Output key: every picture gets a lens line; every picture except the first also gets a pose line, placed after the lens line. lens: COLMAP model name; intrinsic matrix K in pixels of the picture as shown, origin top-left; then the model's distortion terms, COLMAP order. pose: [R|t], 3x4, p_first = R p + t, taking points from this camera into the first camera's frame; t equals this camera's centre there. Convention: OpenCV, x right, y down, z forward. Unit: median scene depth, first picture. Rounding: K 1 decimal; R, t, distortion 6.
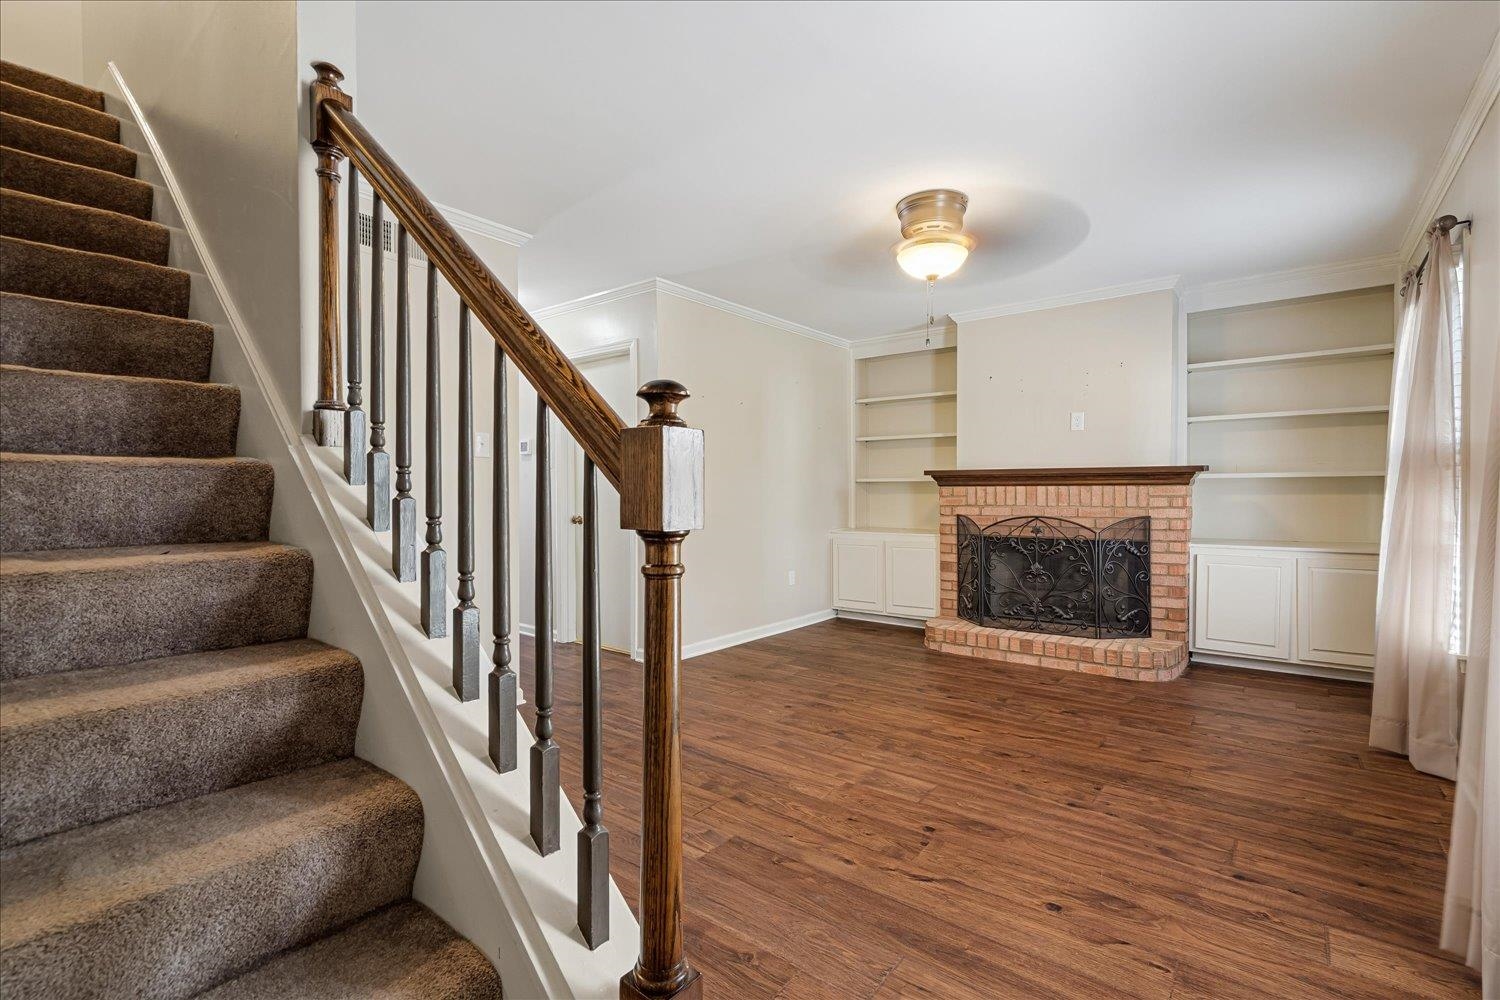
lens RADIAL K [[687.1, 0, 738.7], [0, 687.1, 495.7], [0, 0, 1]] dist [-0.002523, 0.001395]
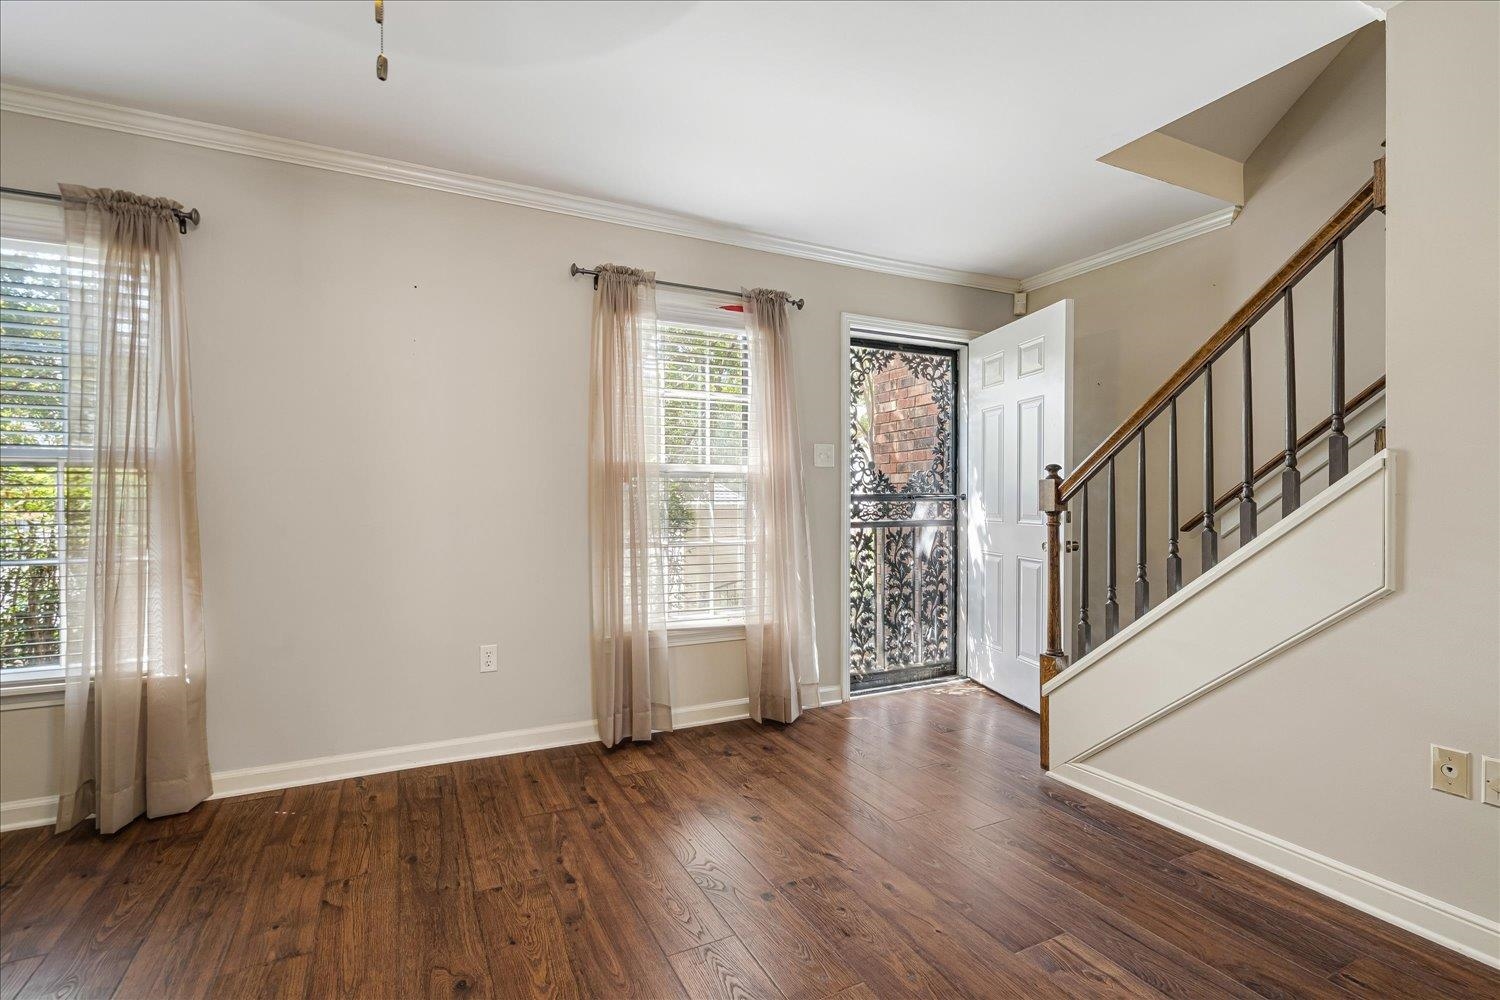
lens RADIAL K [[687.1, 0, 746.1], [0, 687.1, 496.7], [0, 0, 1]] dist [-0.002523, 0.001395]
pose [[-0.913352, 0.004289, 0.407148, -0.046034], [0.003830, 0.999991, -0.001941, -0.006145], [-0.407152, -0.000213, -0.913360, 1.826435]]
